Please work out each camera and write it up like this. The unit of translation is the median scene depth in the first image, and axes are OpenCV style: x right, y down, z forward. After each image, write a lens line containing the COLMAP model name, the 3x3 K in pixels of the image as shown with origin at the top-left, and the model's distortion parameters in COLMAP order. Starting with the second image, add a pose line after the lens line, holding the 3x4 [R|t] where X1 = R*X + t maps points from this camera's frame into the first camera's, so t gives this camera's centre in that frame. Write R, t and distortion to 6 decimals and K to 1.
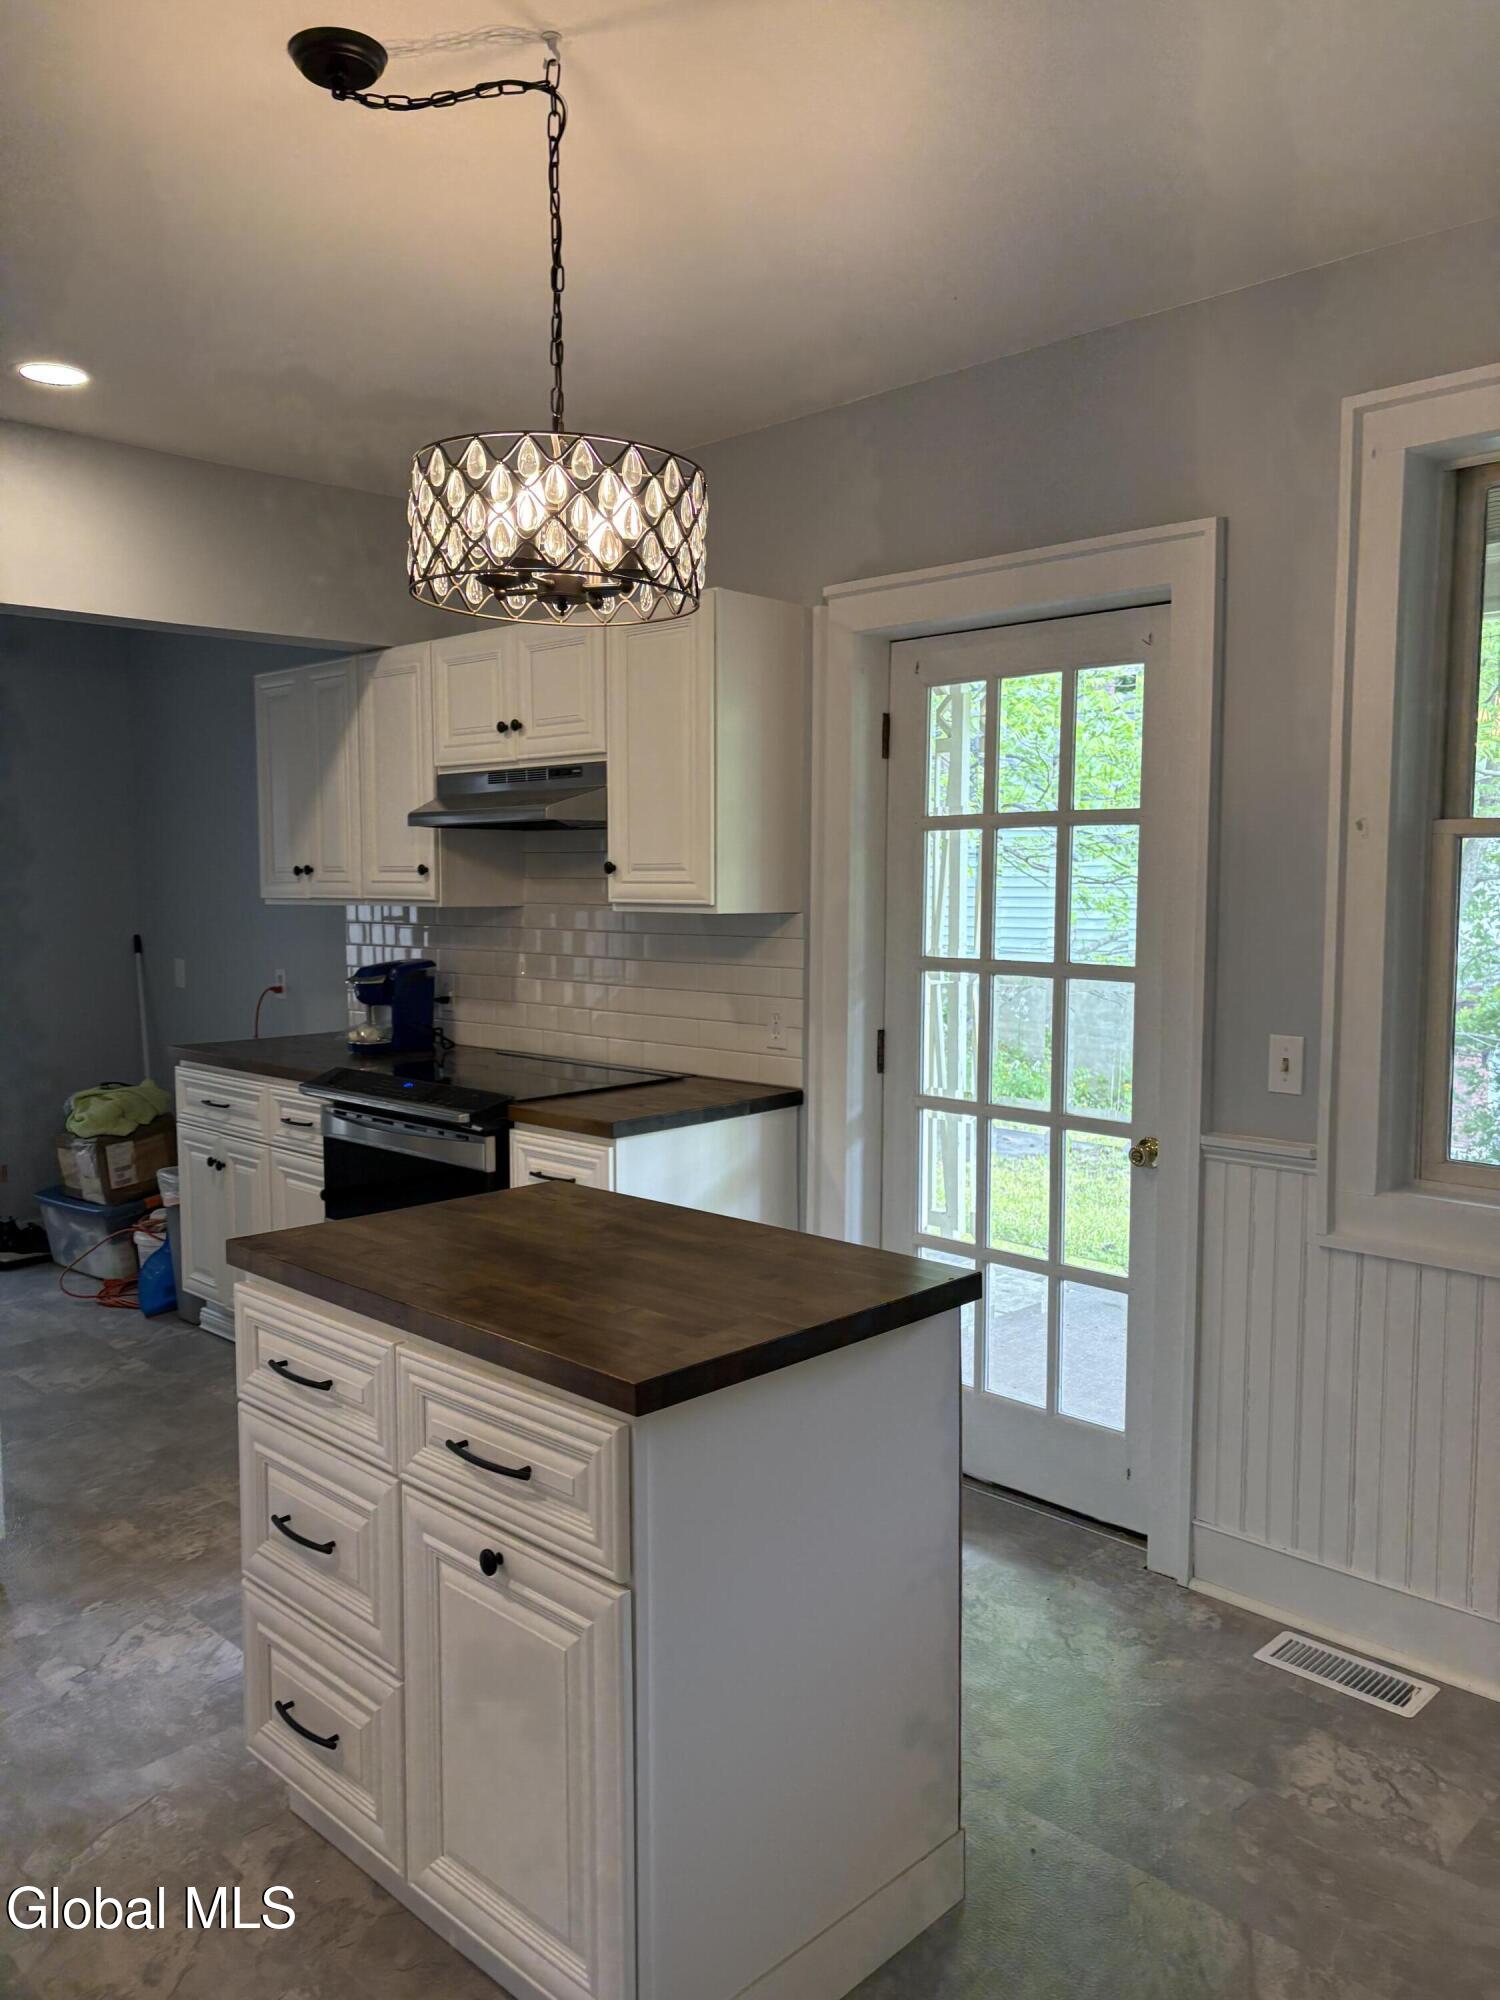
lens RADIAL K [[1515.7, 0, 746.3], [0, 1515.7, 994.6], [0, 0, 1]] dist [0.054930, -0.069164]
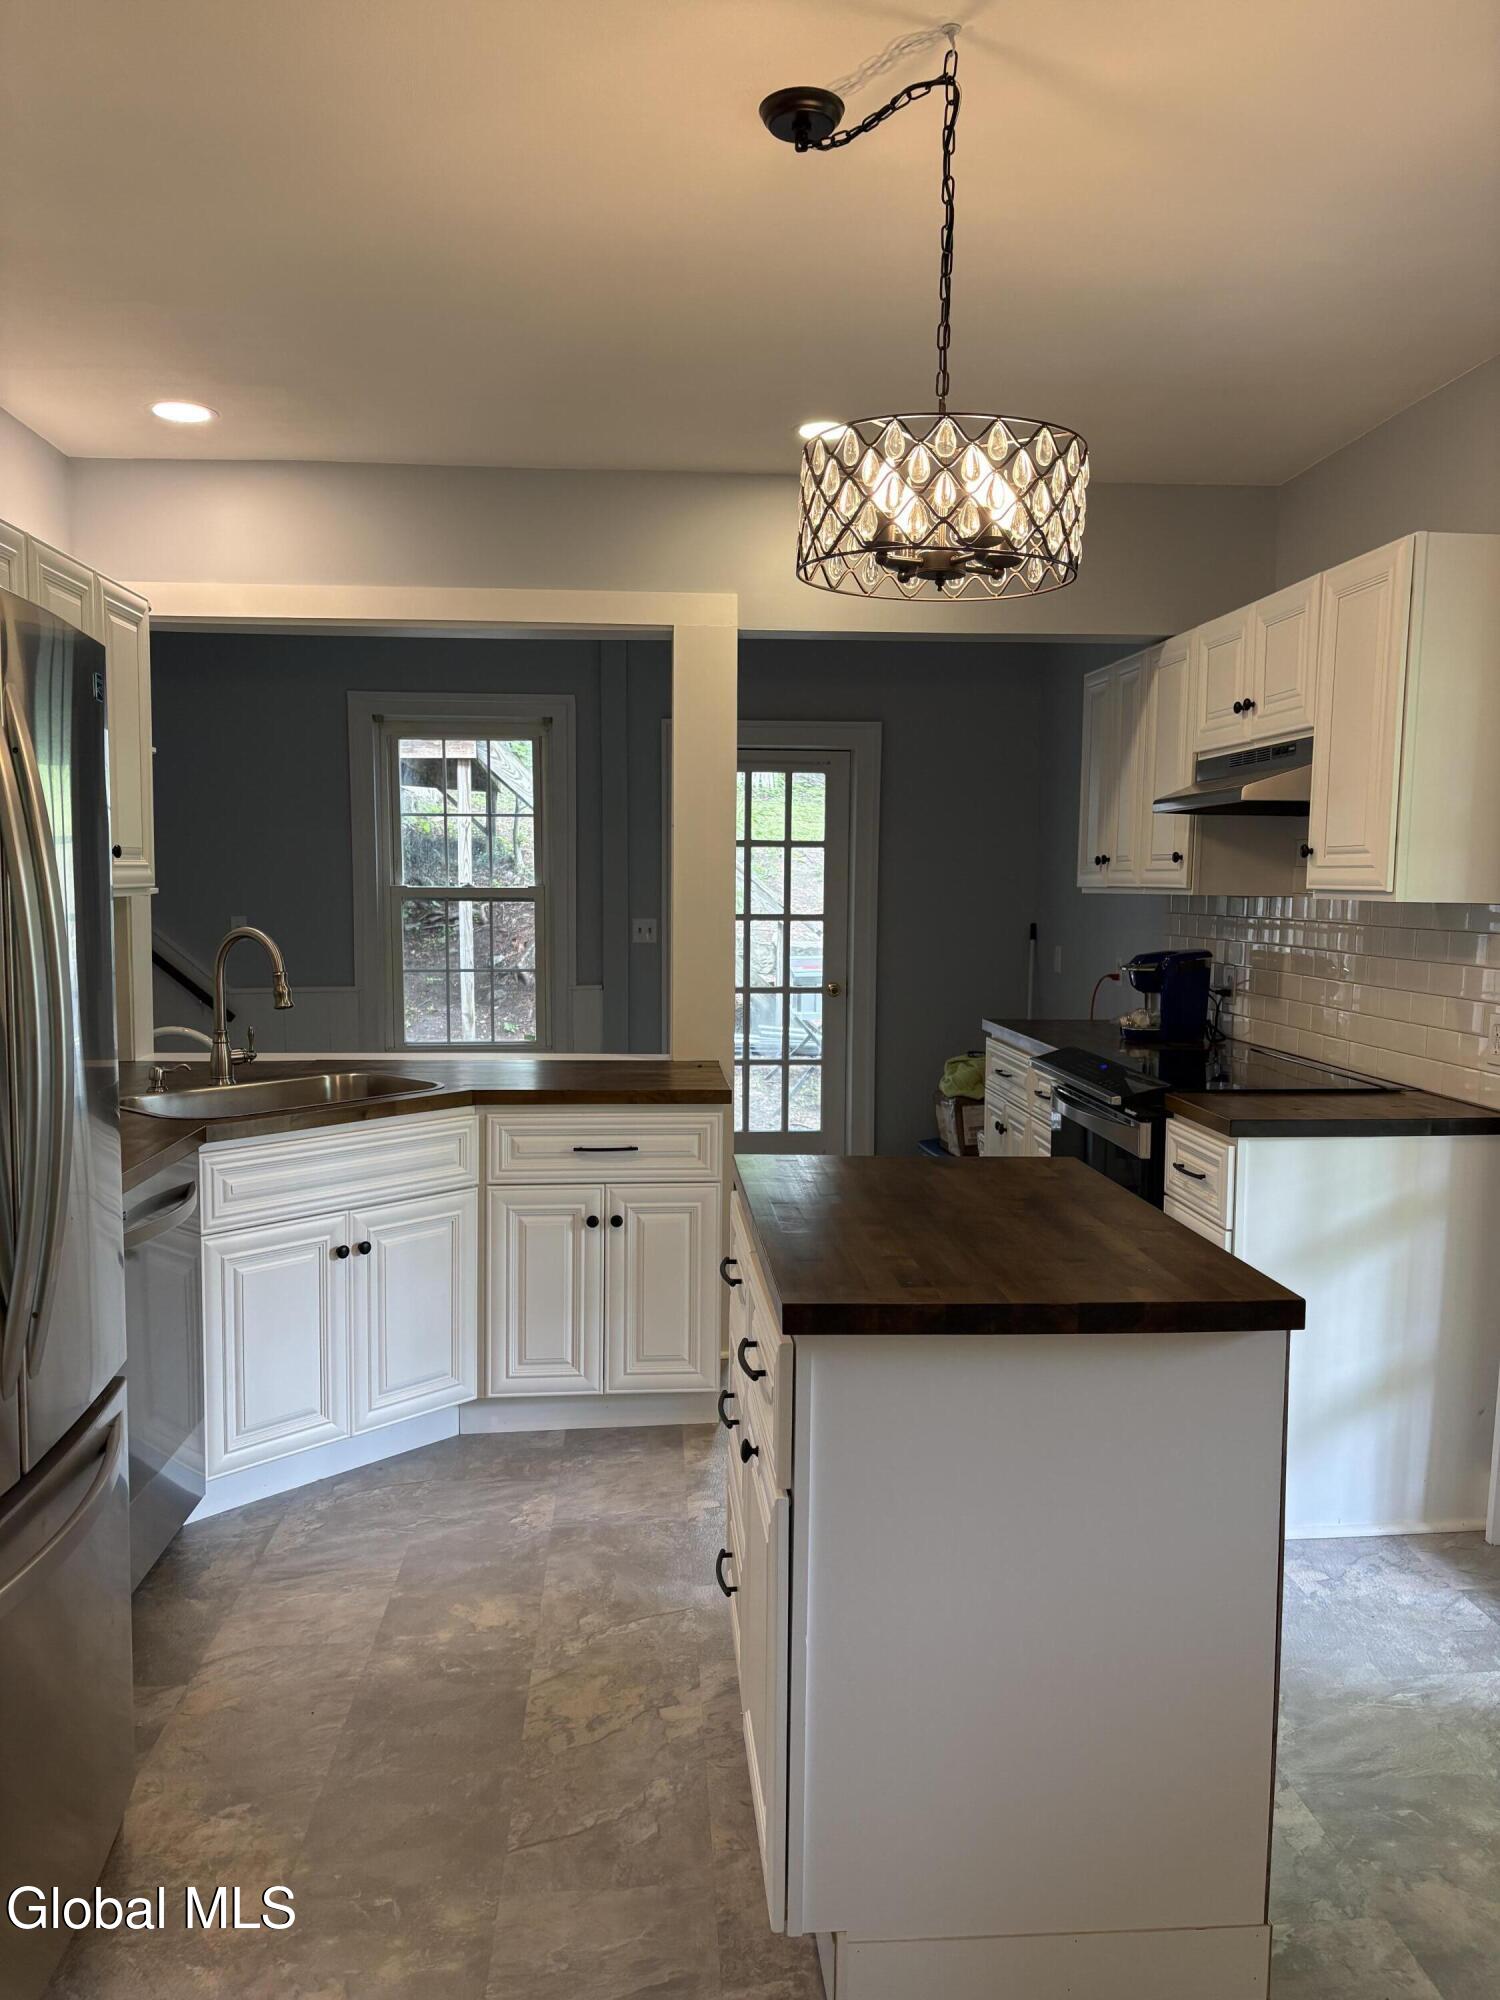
lens RADIAL K [[1492.3, 0, 714.0], [0, 1492.3, 1020.0], [0, 0, 1]] dist [0.056695, -0.069703]
pose [[0.742705, 0.075520, -0.665347, 0.281555], [-0.066769, 0.997020, 0.038634, 0.008017], [0.666282, 0.015731, 0.745534, 0.083853]]
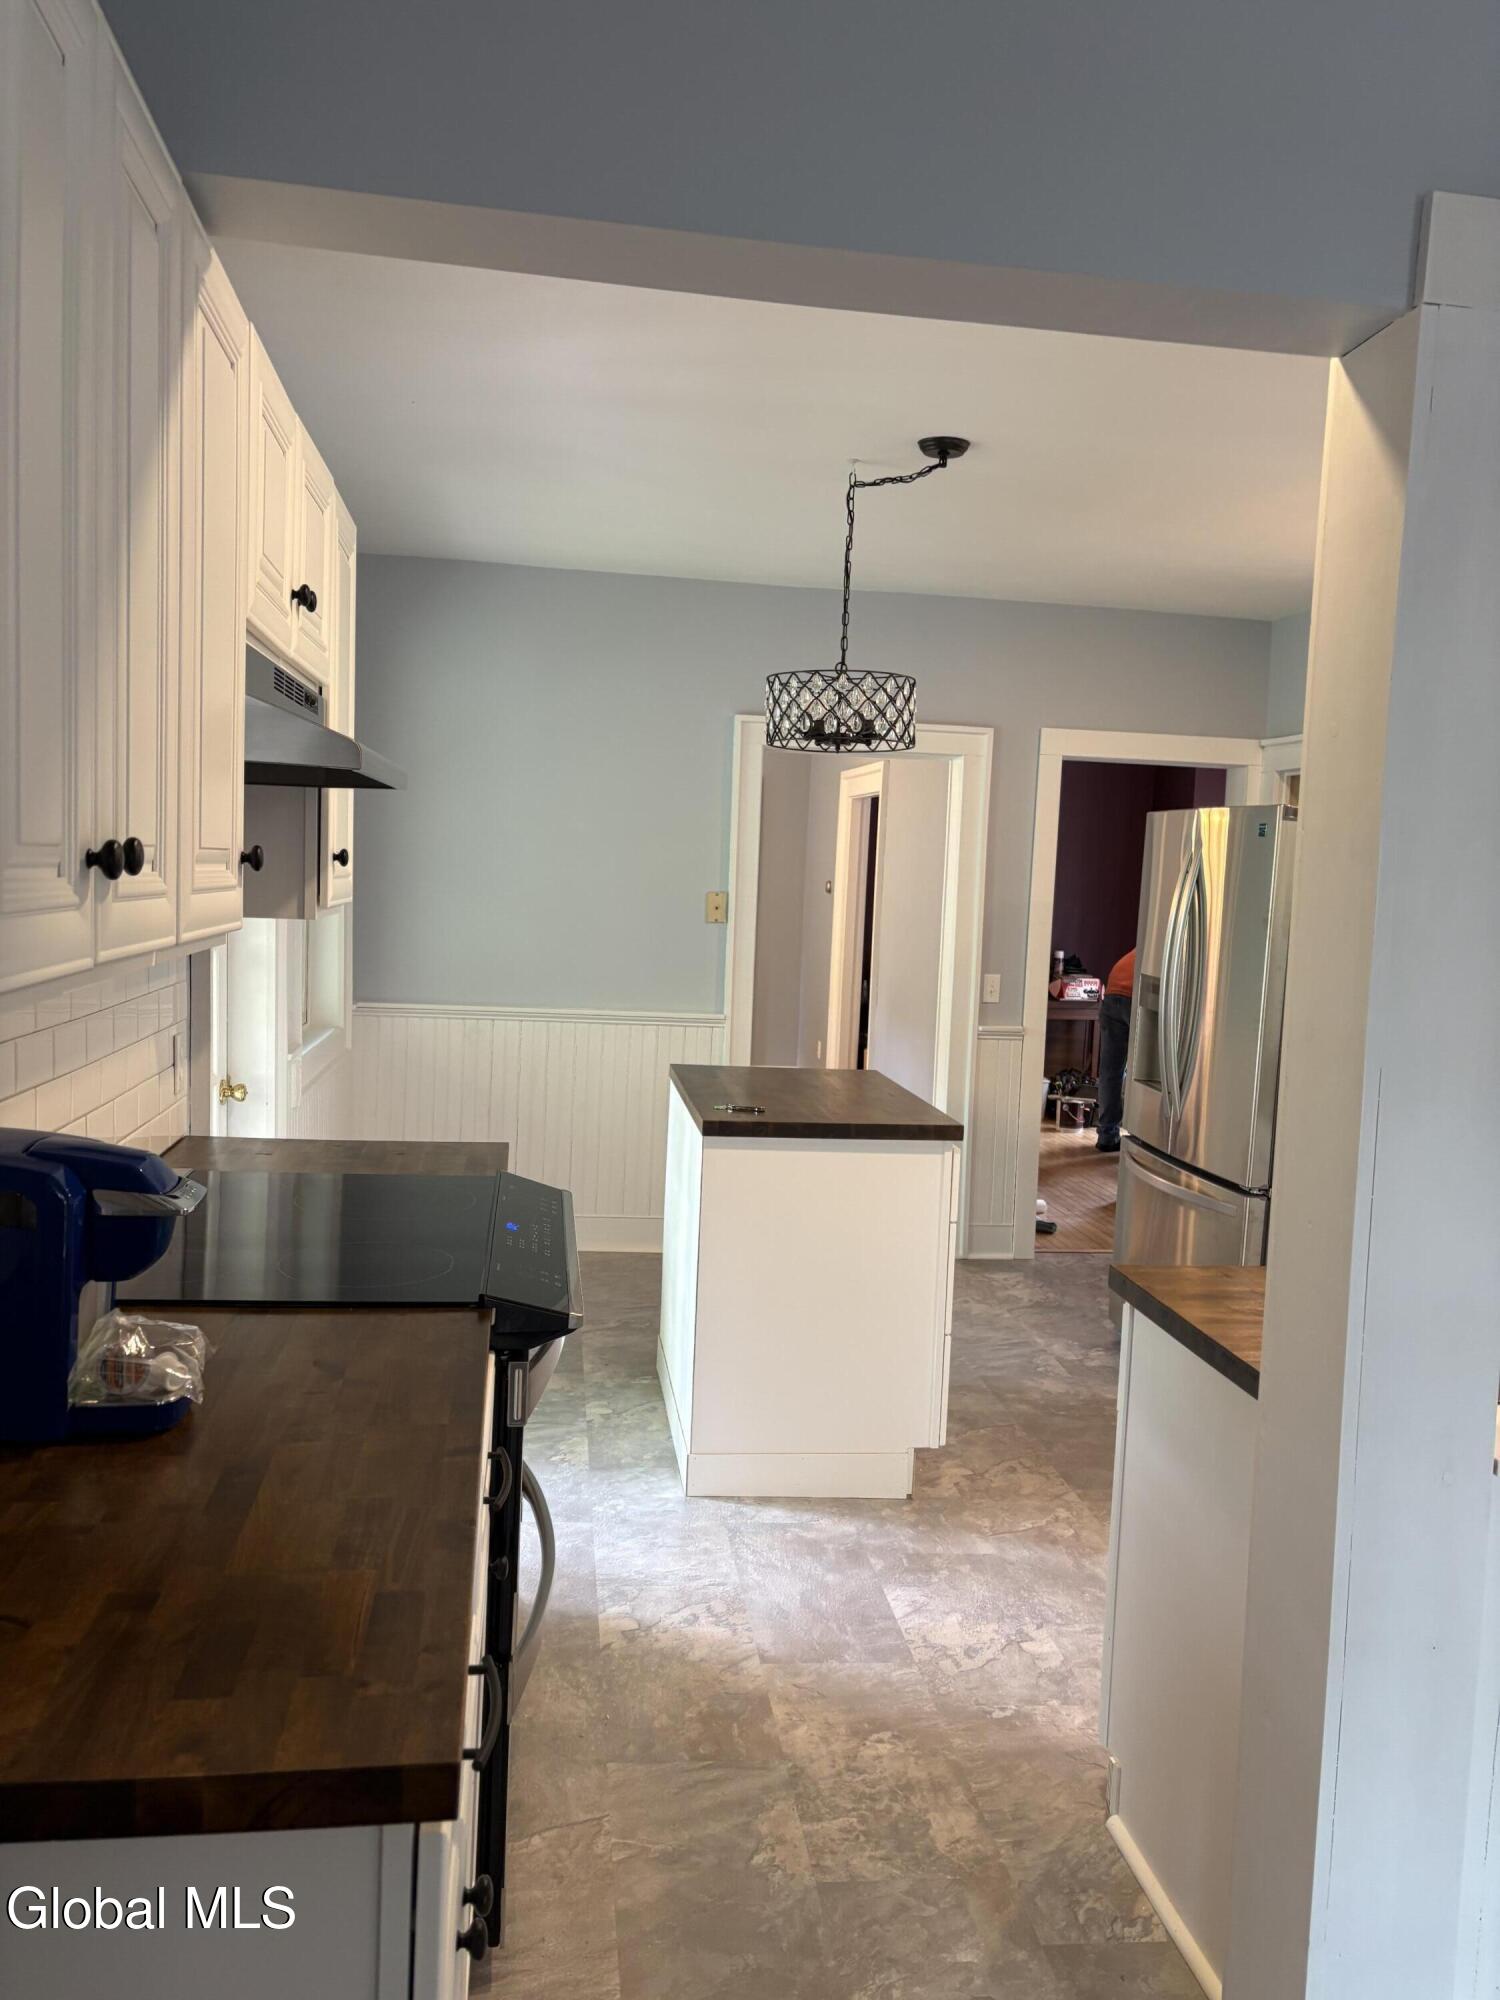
lens RADIAL K [[1515.7, 0, 746.3], [0, 1515.7, 994.6], [0, 0, 1]] dist [0.054930, -0.069164]
pose [[-0.794775, -0.079068, 0.601732, -0.745318], [0.008404, 0.989948, 0.141181, -0.131144], [-0.606846, 0.117264, -0.786121, 1.601450]]
